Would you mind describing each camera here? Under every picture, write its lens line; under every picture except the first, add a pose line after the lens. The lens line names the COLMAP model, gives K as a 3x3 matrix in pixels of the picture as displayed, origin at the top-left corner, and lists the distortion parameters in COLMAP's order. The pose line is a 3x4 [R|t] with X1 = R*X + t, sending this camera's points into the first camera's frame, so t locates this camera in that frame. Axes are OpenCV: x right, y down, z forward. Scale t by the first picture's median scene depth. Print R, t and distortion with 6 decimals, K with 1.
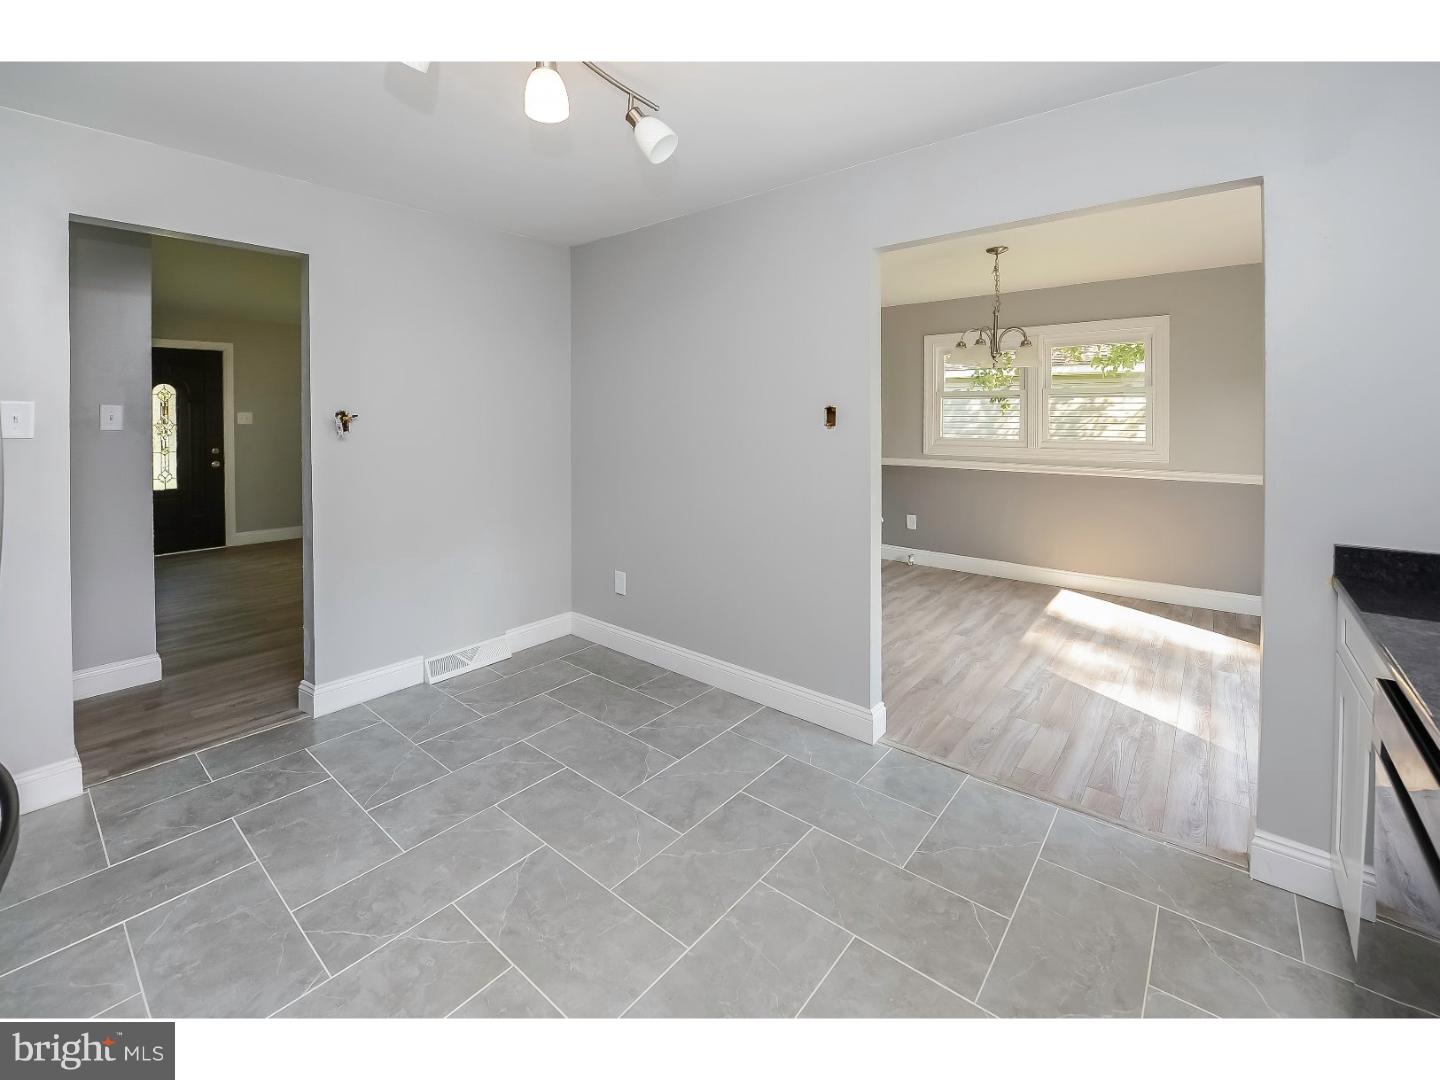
lens RADIAL K [[597.7, 0, 725.5], [0, 597.7, 517.6], [0, 0, 1]] dist [-0.013112, -0.000385]
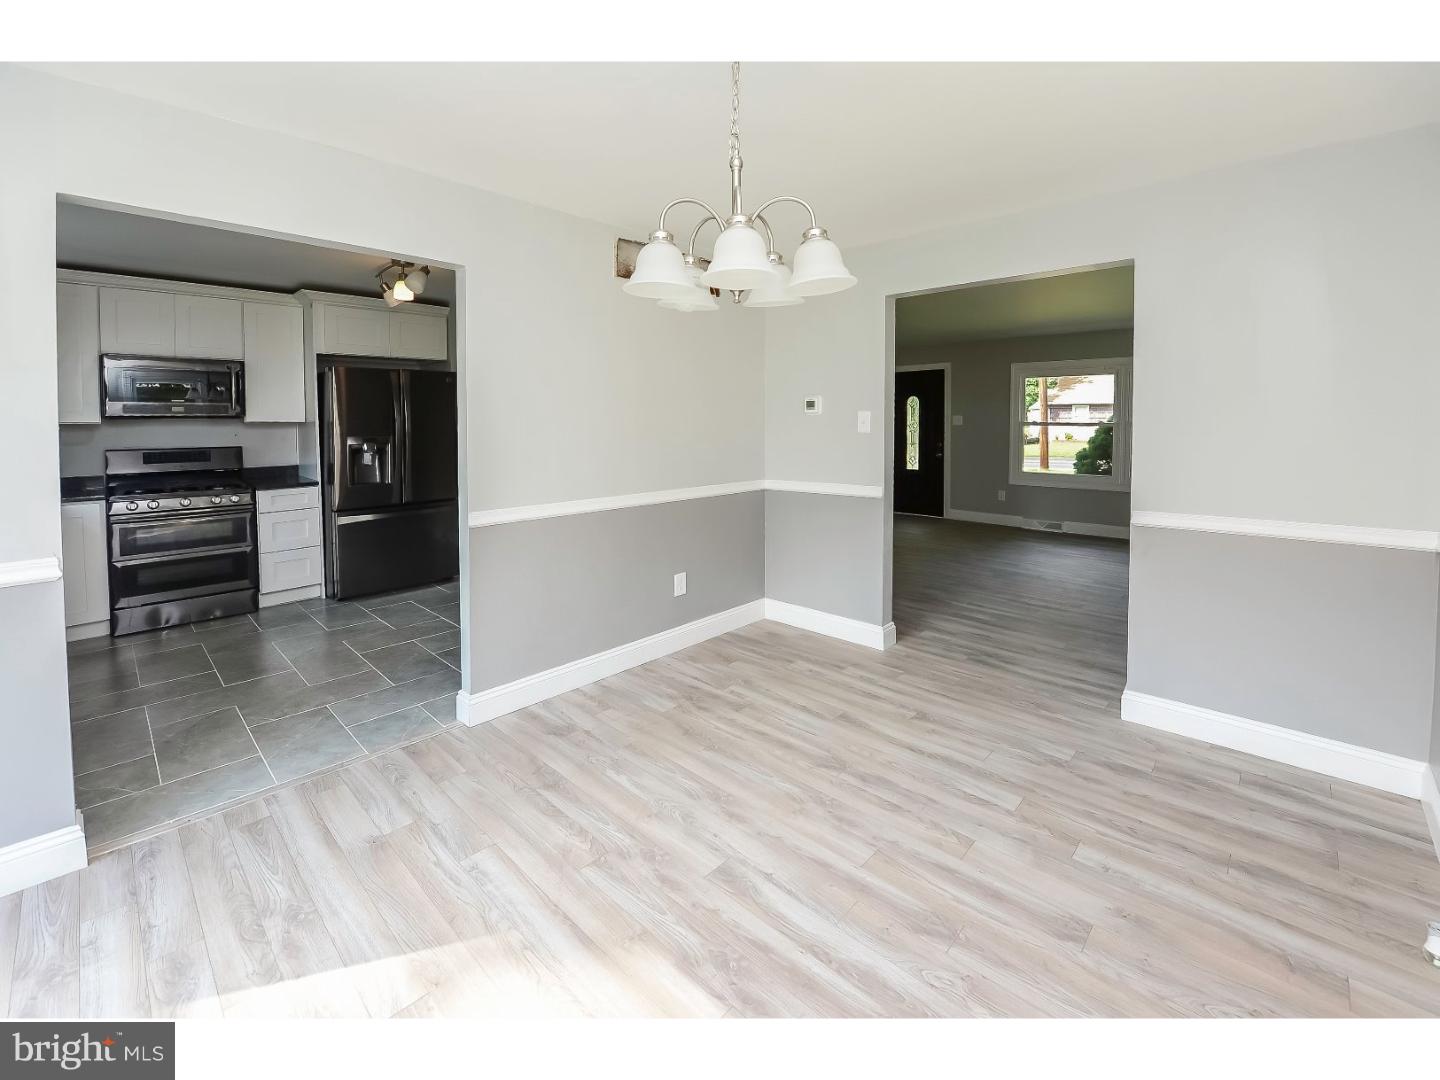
lens RADIAL K [[597.7, 0, 725.5], [0, 597.7, 517.6], [0, 0, 1]] dist [-0.013112, -0.000385]
pose [[-0.063605, 0.161261, -0.984860, 1.264649], [-0.162627, 0.971992, 0.169657, -0.255198], [0.984635, 0.170956, -0.035598, 1.489210]]
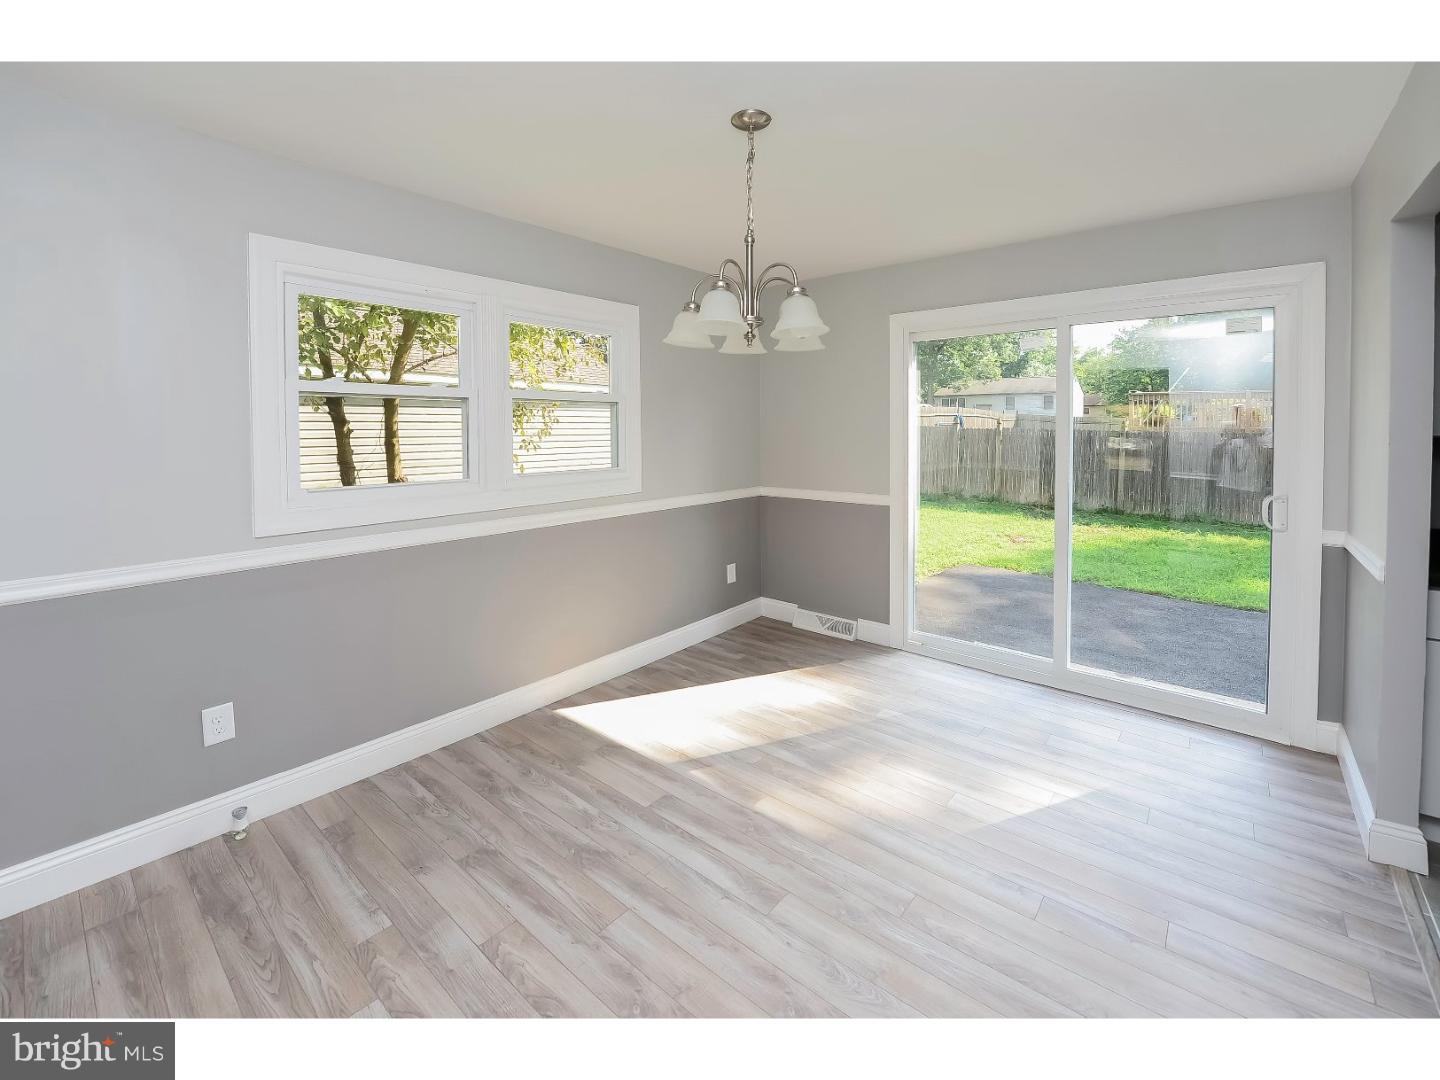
lens RADIAL K [[597.7, 0, 725.5], [0, 597.7, 517.6], [0, 0, 1]] dist [-0.013112, -0.000385]
pose [[0.001787, -0.147190, 0.989107, -0.039240], [0.167484, 0.975181, 0.144815, -0.272631], [-0.985873, 0.165400, 0.026395, 1.494057]]
